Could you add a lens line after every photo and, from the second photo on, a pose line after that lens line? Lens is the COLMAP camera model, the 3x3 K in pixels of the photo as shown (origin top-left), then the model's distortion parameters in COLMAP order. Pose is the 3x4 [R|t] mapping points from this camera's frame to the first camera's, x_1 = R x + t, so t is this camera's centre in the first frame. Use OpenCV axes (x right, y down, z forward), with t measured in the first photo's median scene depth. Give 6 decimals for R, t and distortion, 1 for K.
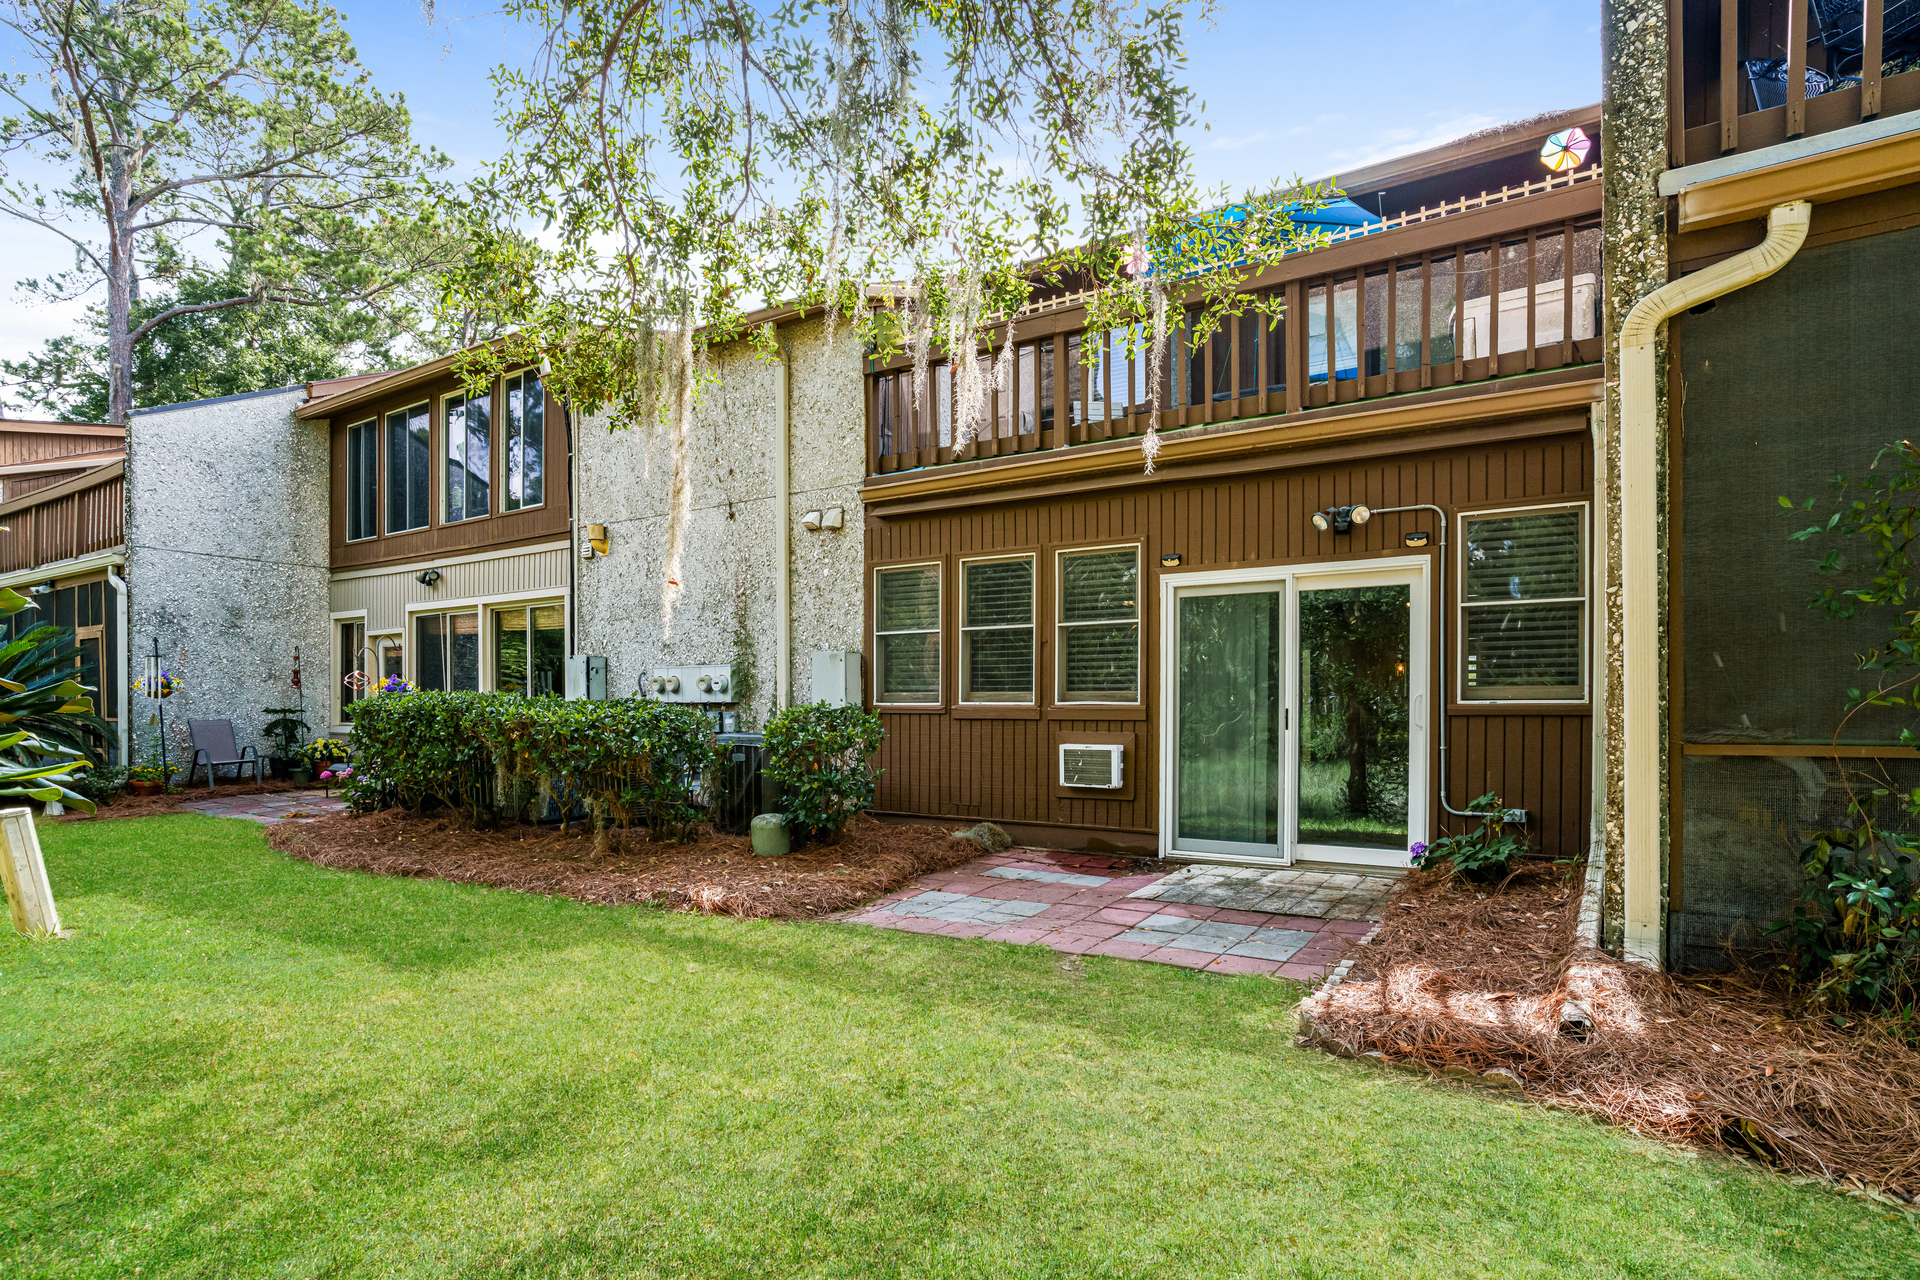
lens RADIAL K [[1009.6, 0, 956.8], [0, 1009.6, 724.4], [0, 0, 1]] dist [-0.064421, 0.033667]
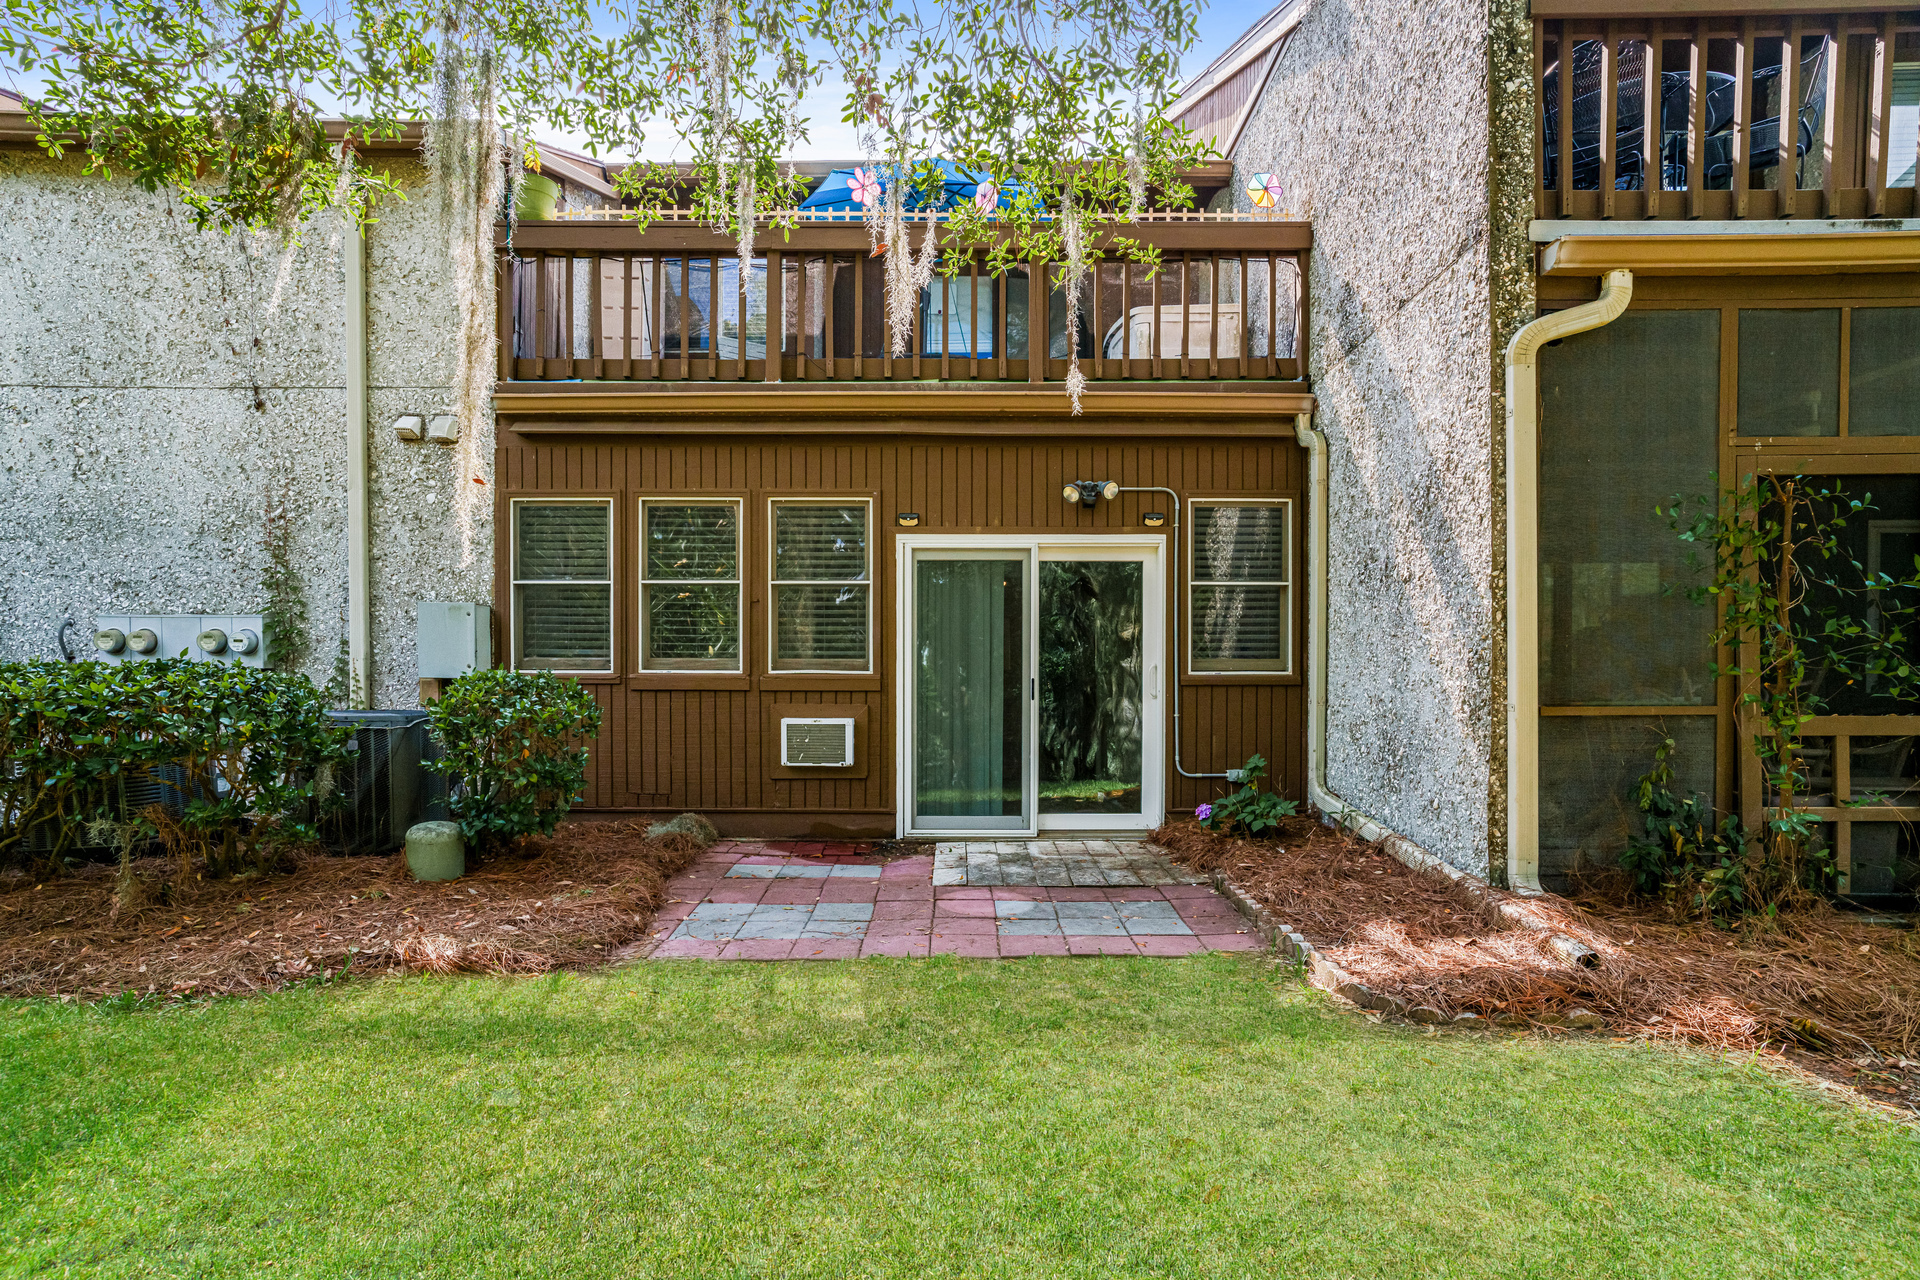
lens RADIAL K [[988.2, 0, 957.7], [0, 988.2, 699.3], [0, 0, 1]] dist [-0.052101, 0.036448]
pose [[0.834940, -0.007151, 0.550295, -0.266046], [0.006439, 0.999974, 0.003225, 0.001224], [-0.550304, 0.000850, 0.834964, 0.217932]]
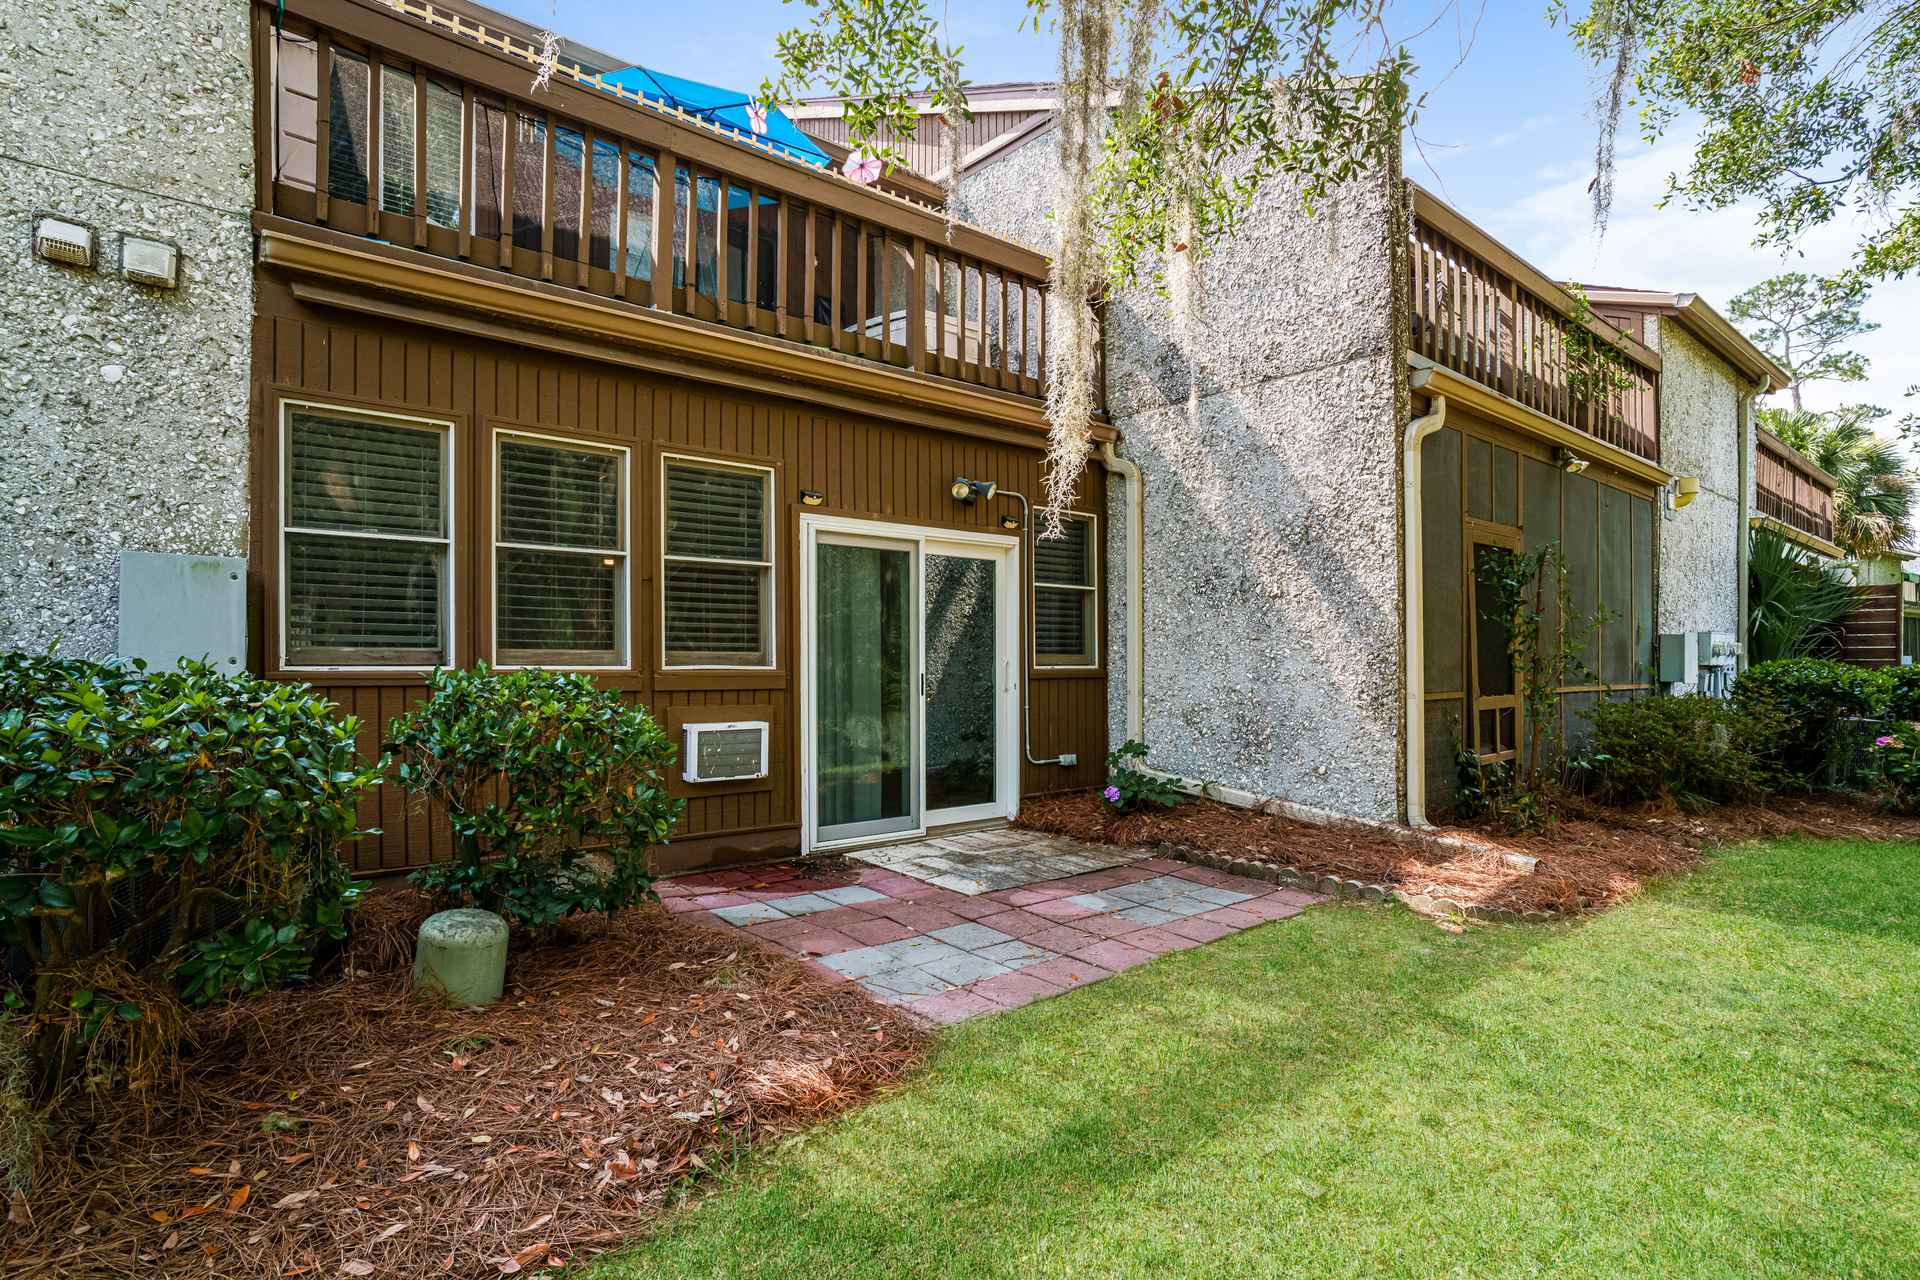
lens RADIAL K [[989.5, 0, 964.0], [0, 989.5, 661.5], [0, 0, 1]] dist [-0.059484, 0.033507]
pose [[0.274316, 0.003228, 0.961634, -0.568674], [0.015408, 0.999851, -0.007752, -0.018801], [-0.961516, 0.016944, 0.274226, 0.682104]]
